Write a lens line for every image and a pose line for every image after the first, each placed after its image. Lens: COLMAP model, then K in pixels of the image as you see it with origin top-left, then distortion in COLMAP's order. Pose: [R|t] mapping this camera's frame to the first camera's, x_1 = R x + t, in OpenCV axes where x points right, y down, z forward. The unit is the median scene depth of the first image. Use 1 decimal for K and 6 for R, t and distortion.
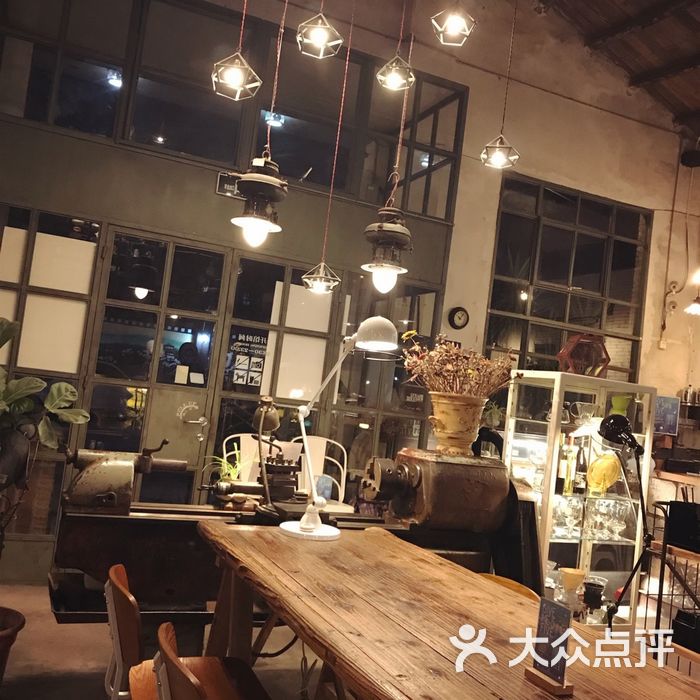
lens RADIAL K [[758.2, 0, 350.0], [0, 758.2, 350.0], [0, 0, 1]] dist [0.000372, -0.007826]
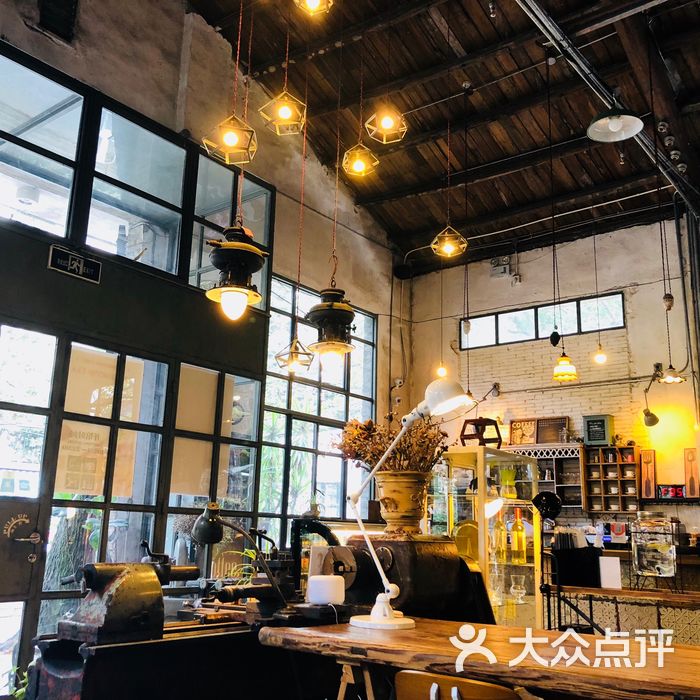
lens RADIAL K [[752.6, 0, 350.0], [0, 752.6, 350.0], [0, 0, 1]] dist [0.152543, -0.451635]
pose [[0.879829, 0.016045, 0.475019, -0.168846], [0.051291, 0.990388, -0.128453, 0.009428], [-0.472515, 0.137381, 0.870549, 0.054340]]
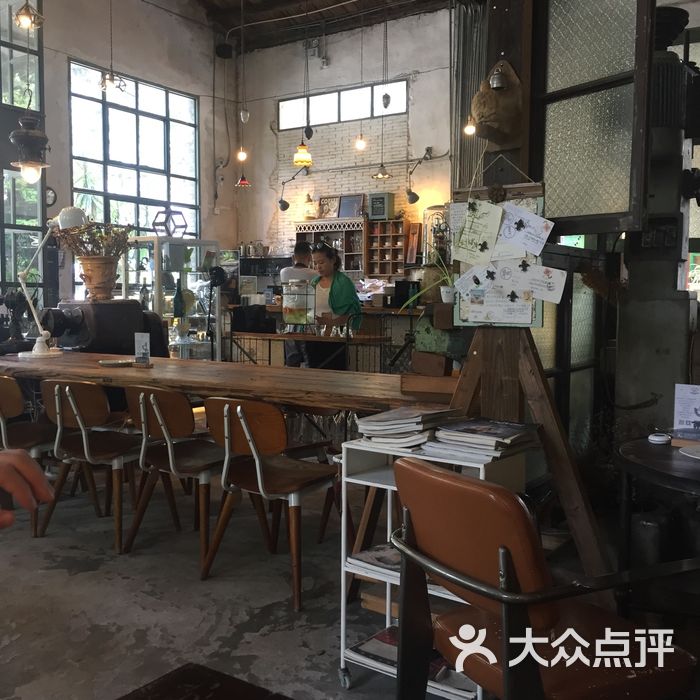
lens RADIAL K [[766.9, 0, 350.0], [0, 766.9, 350.0], [0, 0, 1]] dist [0.011750, 0.018923]
pose [[0.834288, -0.152659, 0.529773, -0.100529], [0.064449, 0.981317, 0.181280, 0.002442], [-0.547549, -0.117096, 0.828540, -0.173064]]
